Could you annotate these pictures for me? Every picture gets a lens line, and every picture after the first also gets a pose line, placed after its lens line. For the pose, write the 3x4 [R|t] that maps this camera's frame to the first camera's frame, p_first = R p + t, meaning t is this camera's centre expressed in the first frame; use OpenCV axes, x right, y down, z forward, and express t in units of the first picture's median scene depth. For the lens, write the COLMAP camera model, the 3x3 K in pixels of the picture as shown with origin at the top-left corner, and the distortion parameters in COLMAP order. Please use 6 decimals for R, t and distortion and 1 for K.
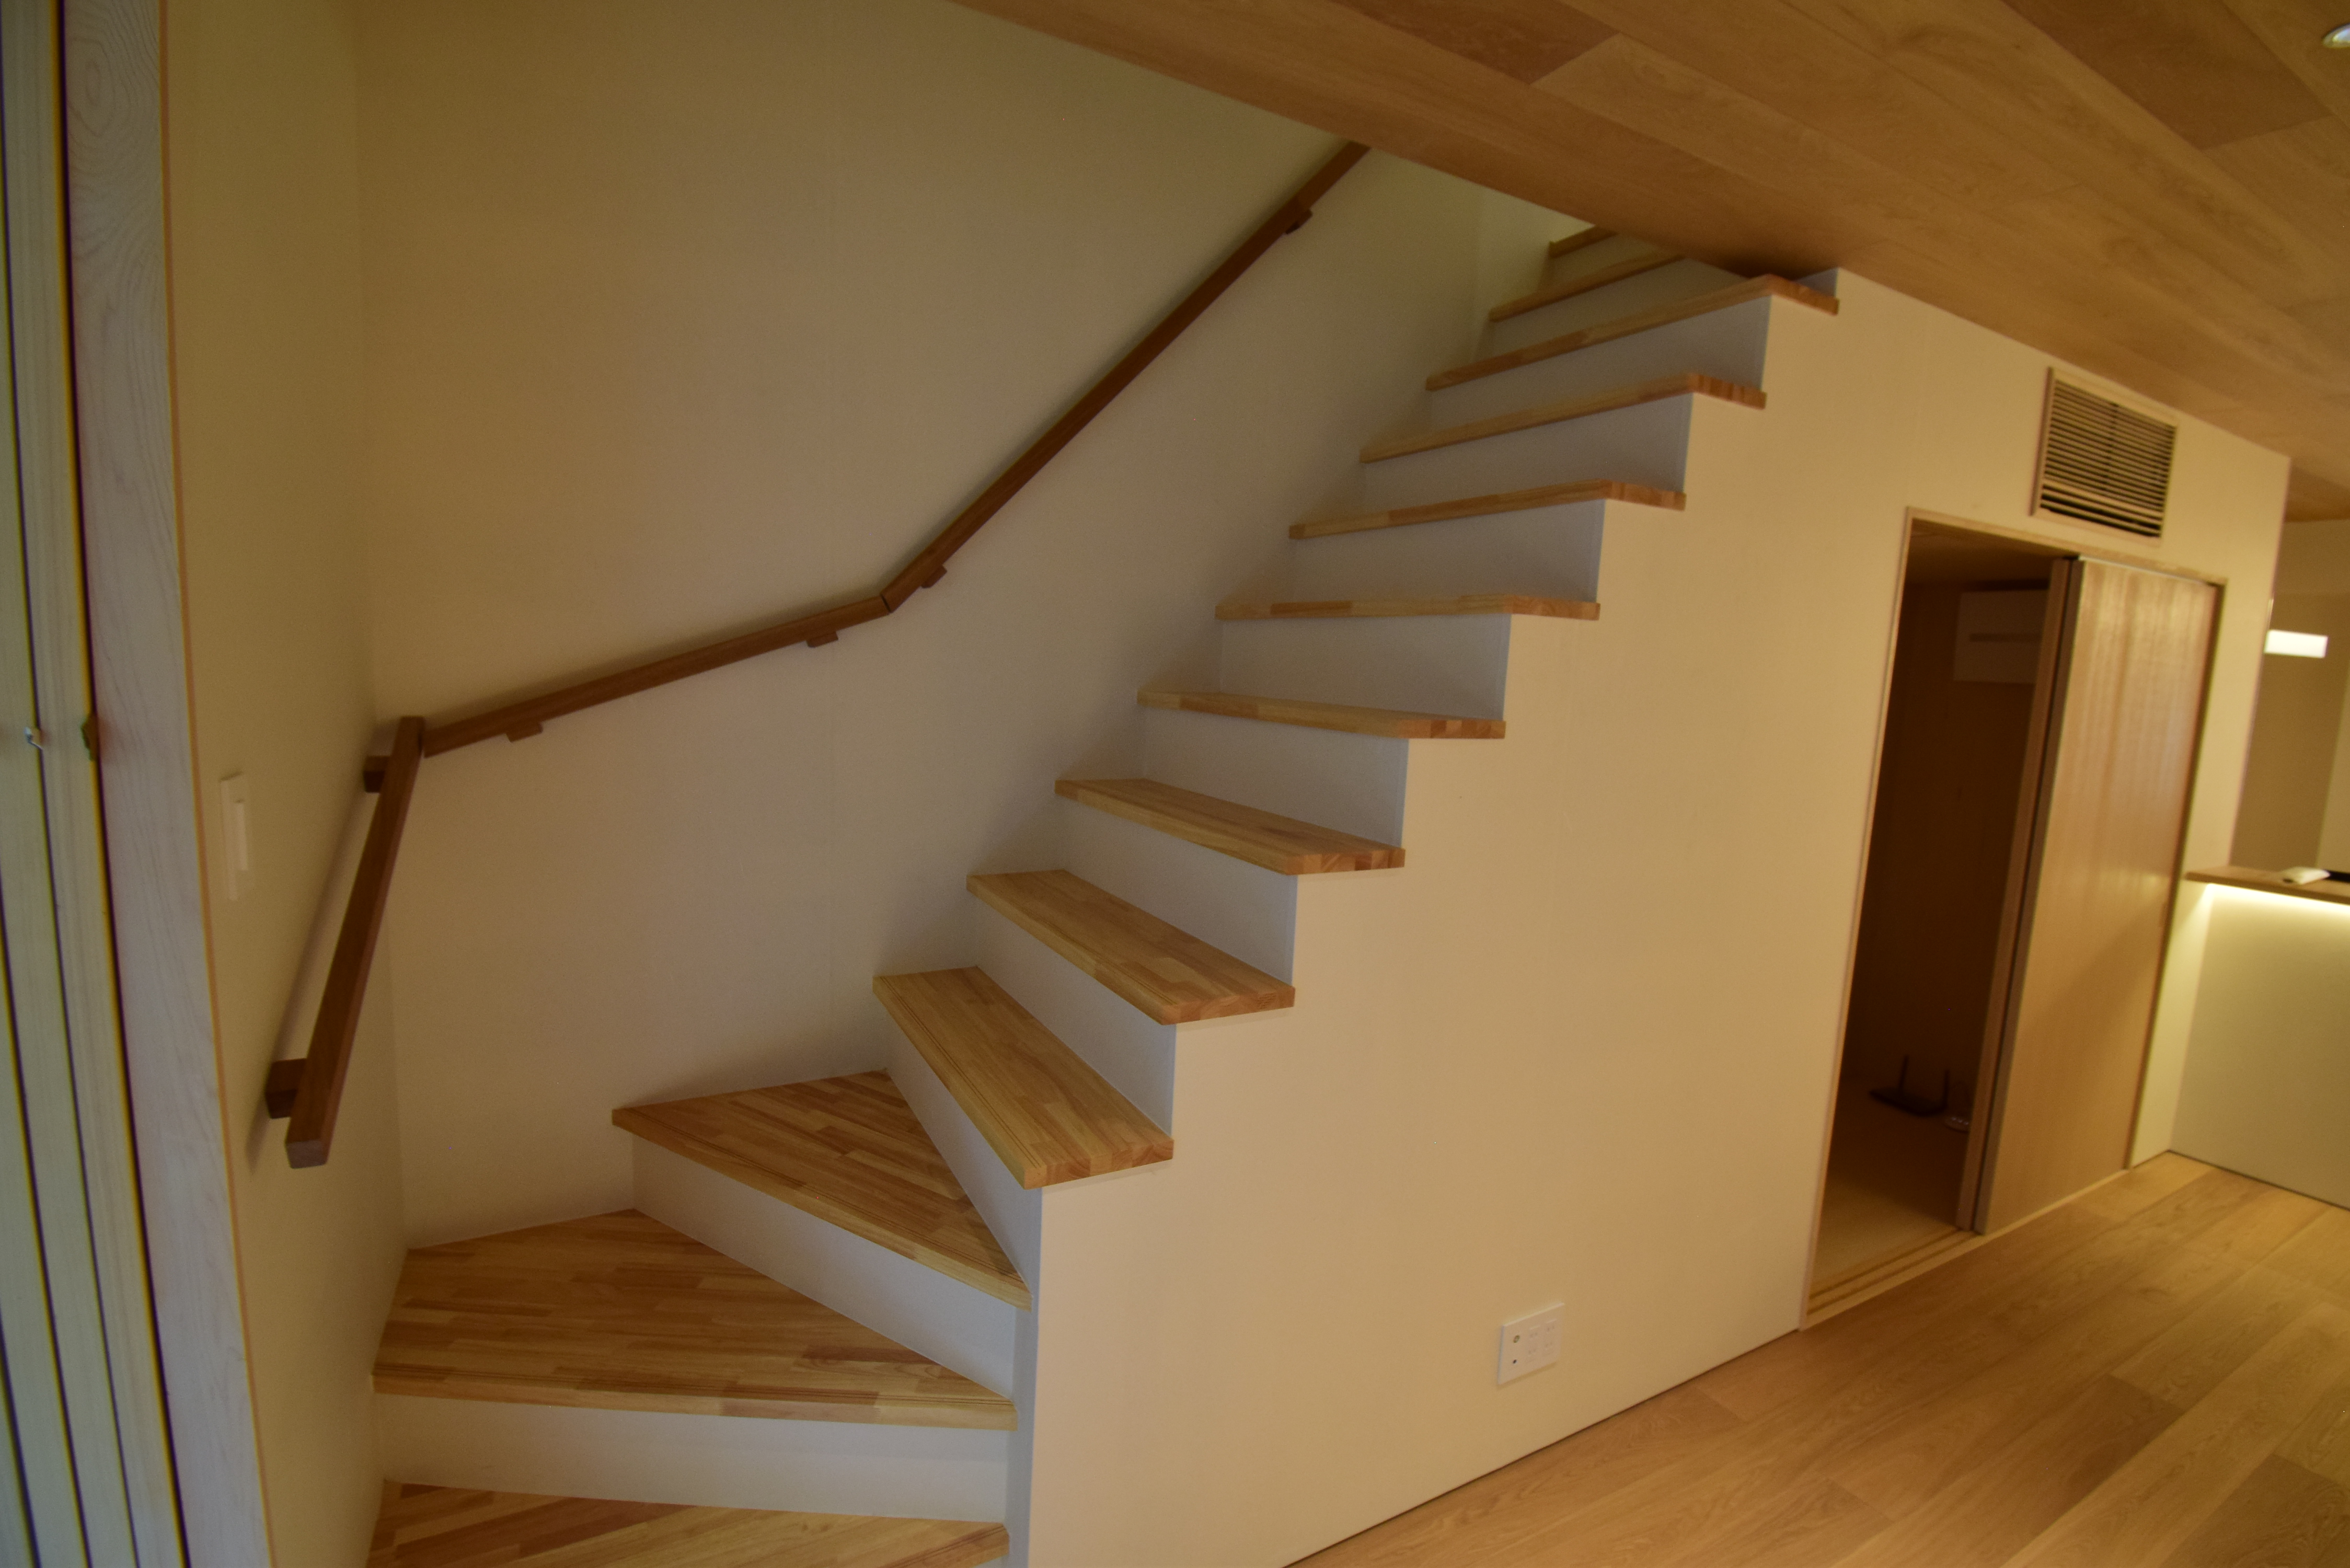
lens RADIAL K [[1044.8, 0, 1192.7], [0, 1044.8, 795.7], [0, 0, 1]] dist [0.012028, -0.021671]
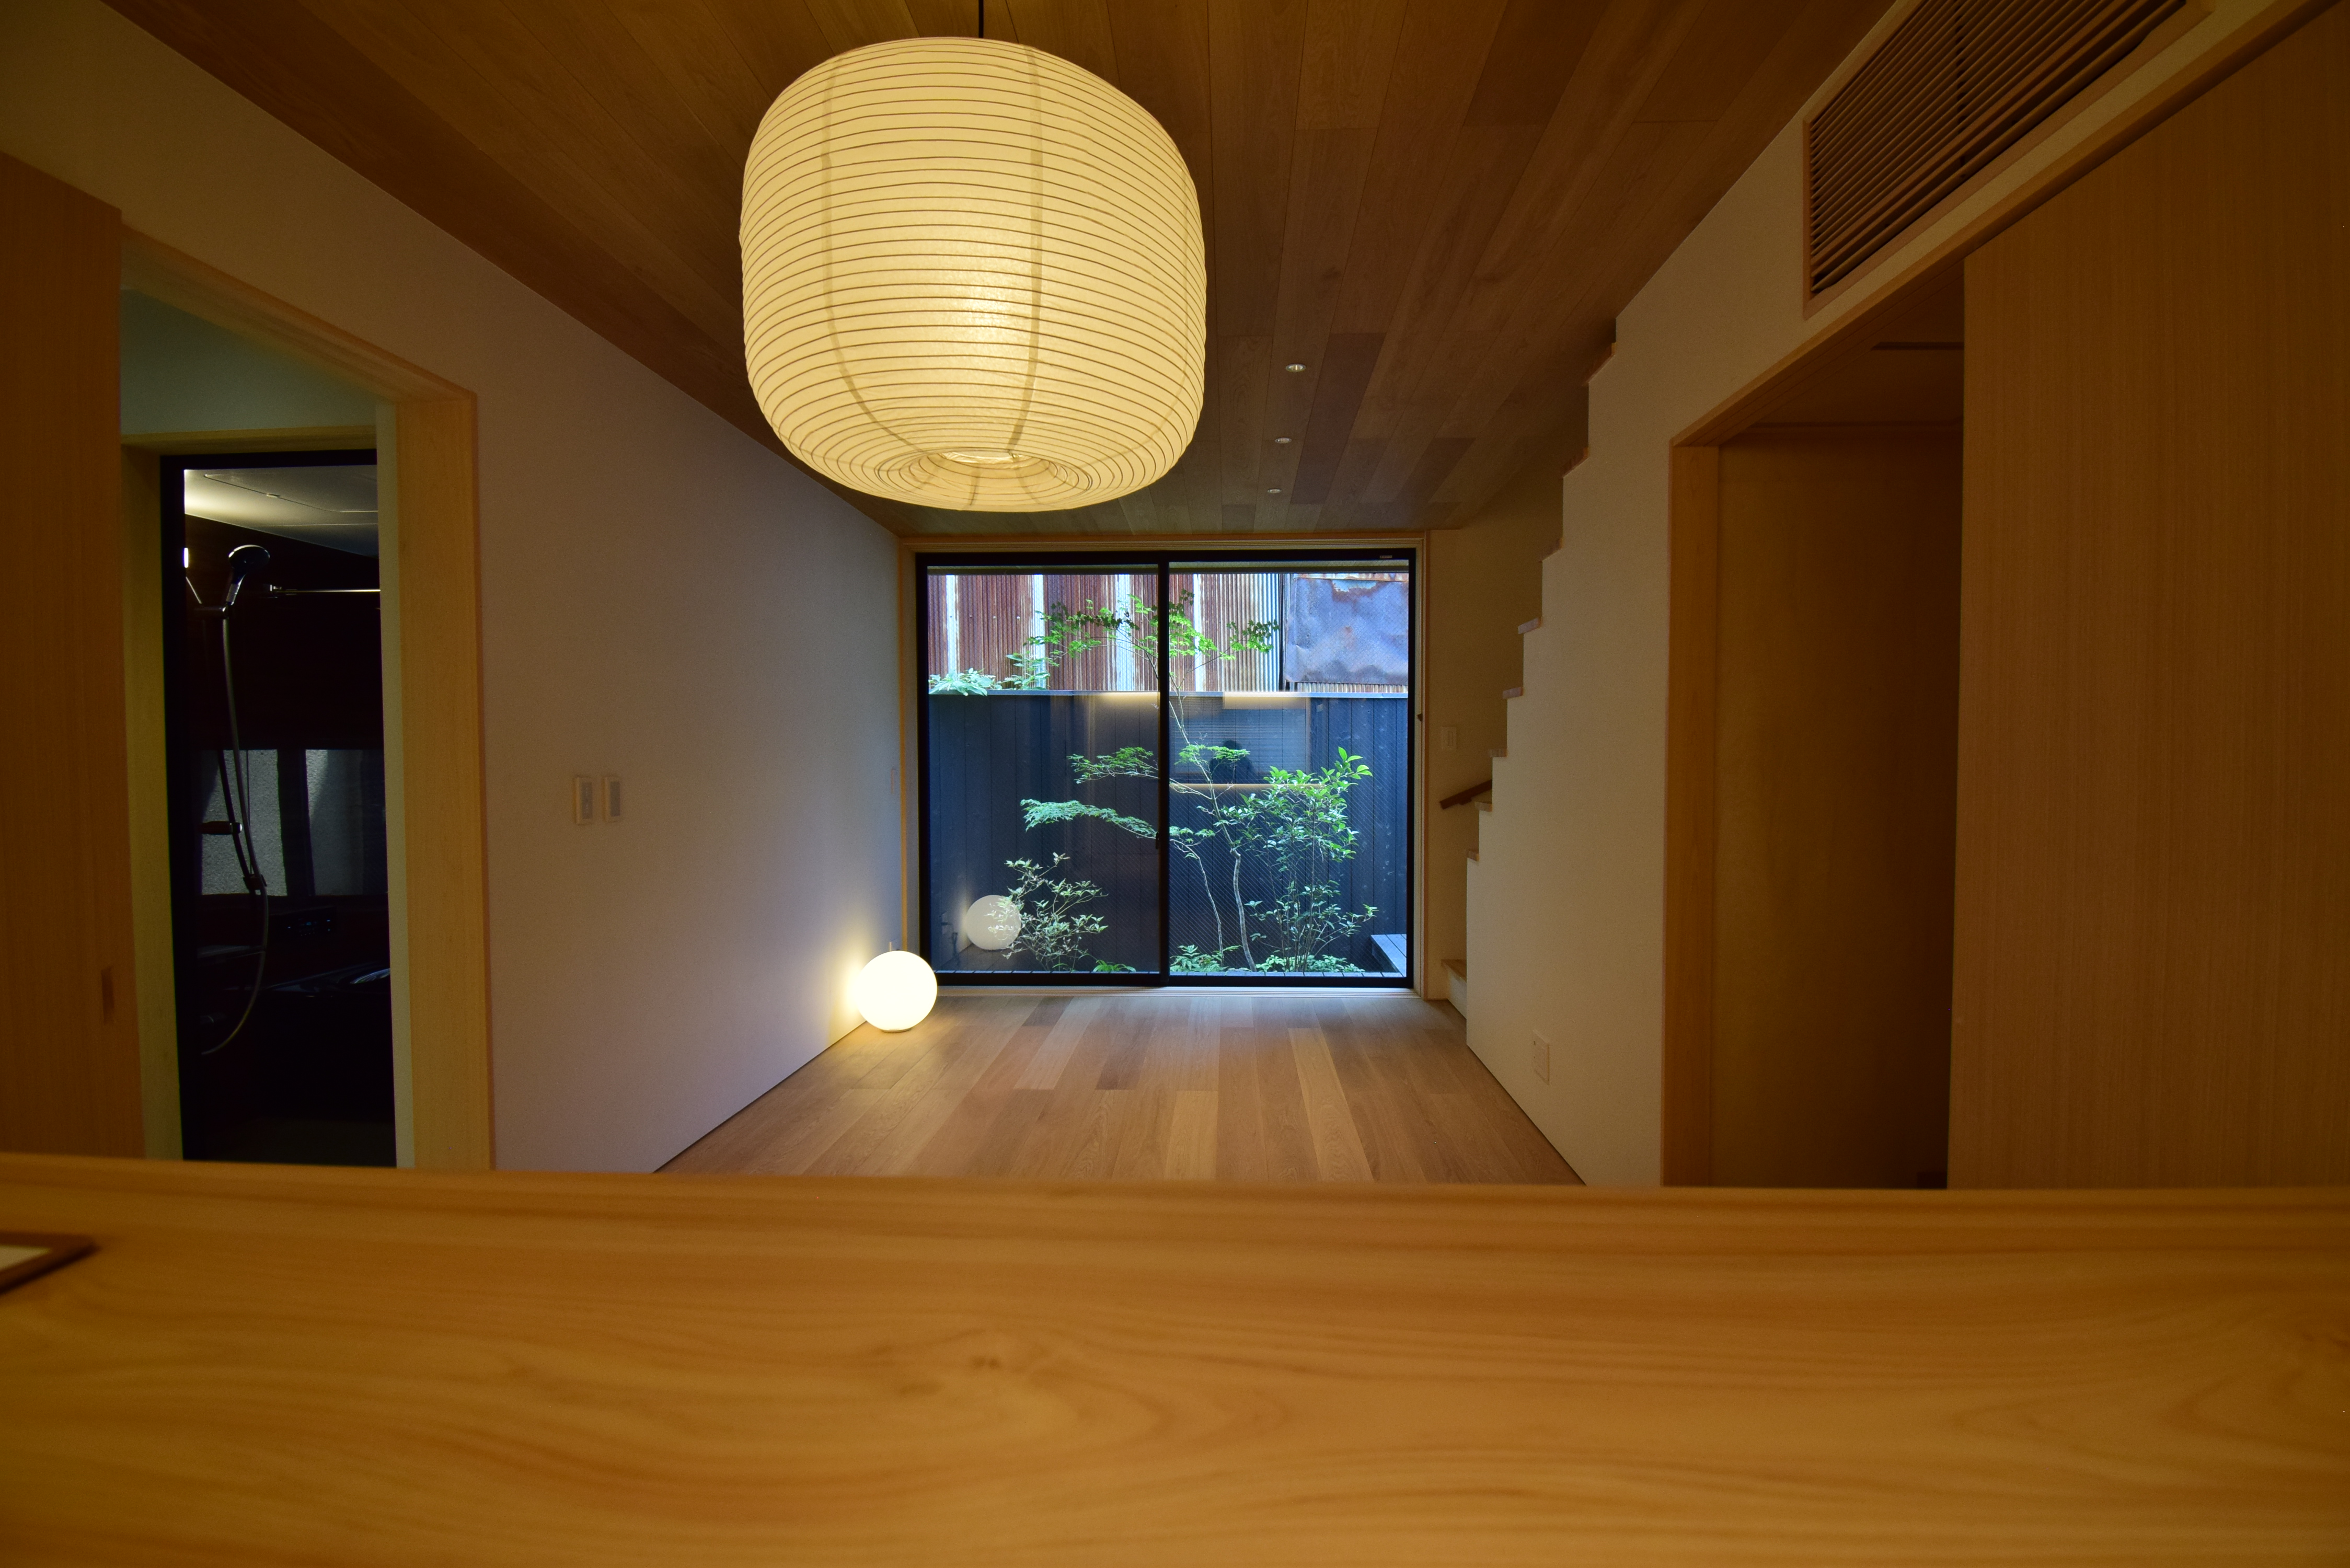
lens RADIAL K [[1044.8, 0, 1192.7], [0, 1044.8, 795.7], [0, 0, 1]] dist [0.012028, -0.021671]
pose [[-0.519141, -0.018567, -0.854487, 1.851915], [-0.130930, 0.989691, 0.058042, 0.077018], [0.844601, 0.142010, -0.516220, 1.204984]]
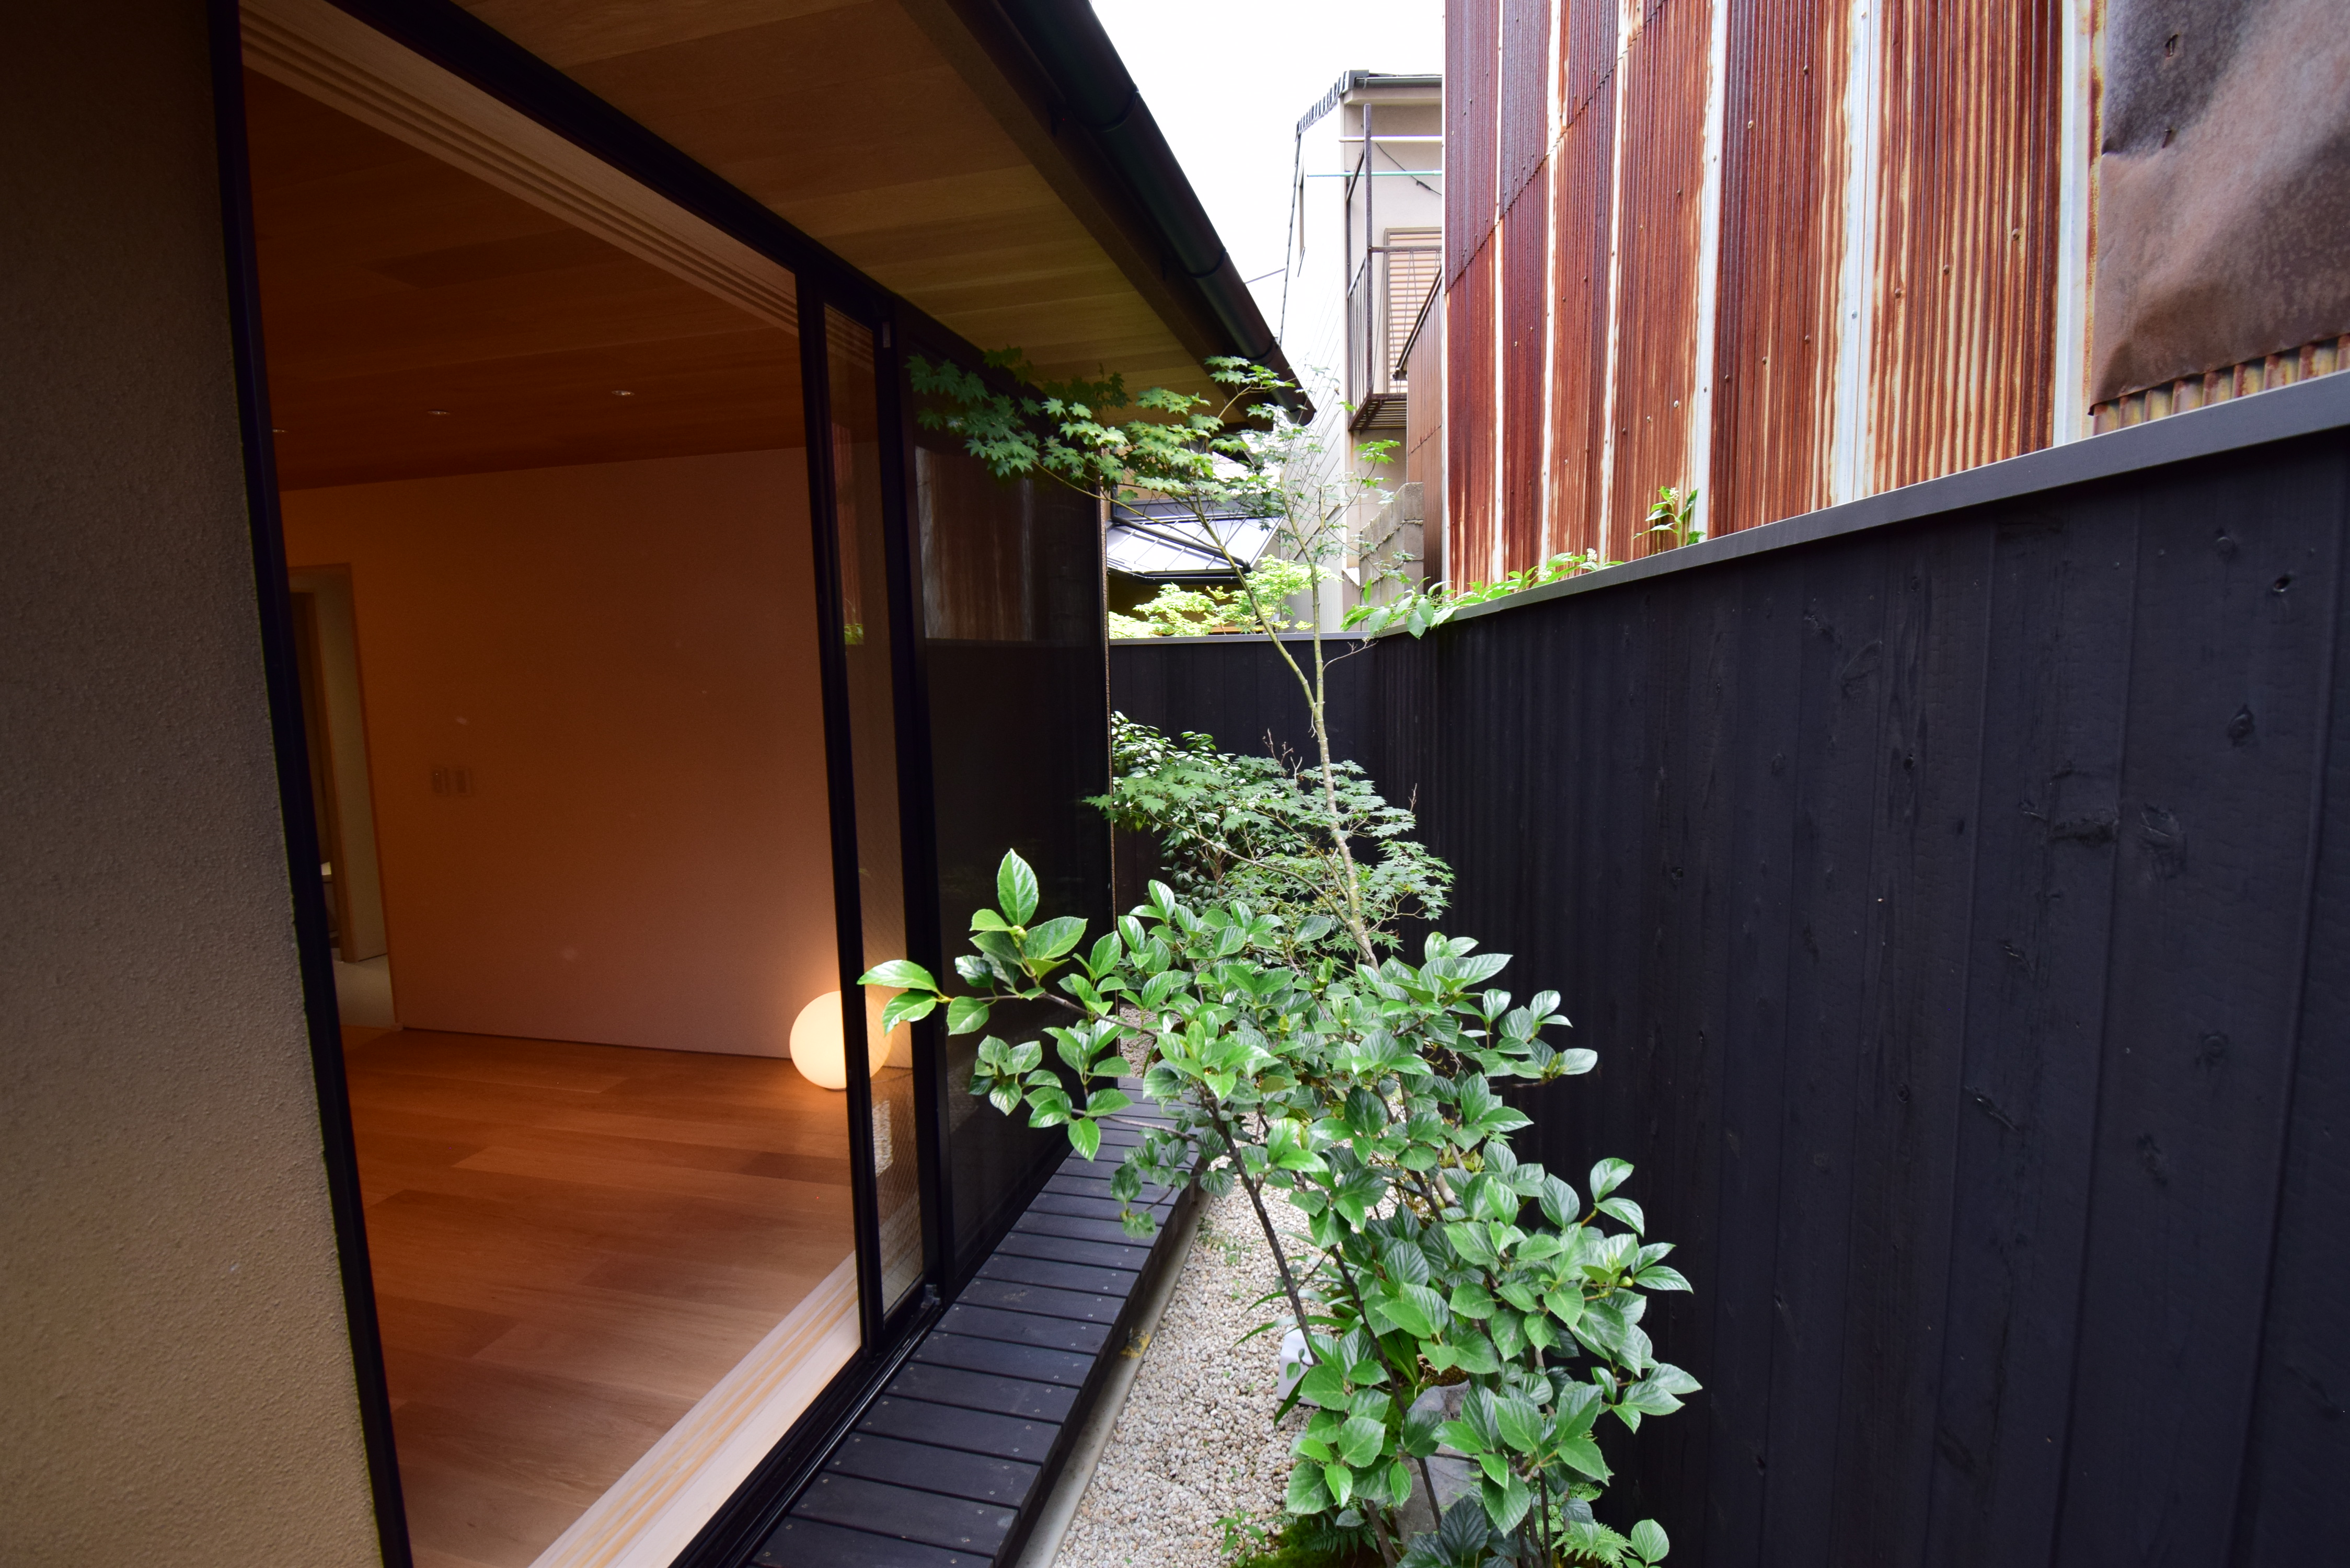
lens RADIAL K [[1044.8, 0, 1192.7], [0, 1044.8, 795.7], [0, 0, 1]] dist [0.012028, -0.021671]
pose [[-0.735079, -0.112665, 0.668555, -1.196945], [0.070474, 0.968057, 0.240623, -0.100482], [-0.674309, 0.223993, -0.703658, 0.407693]]
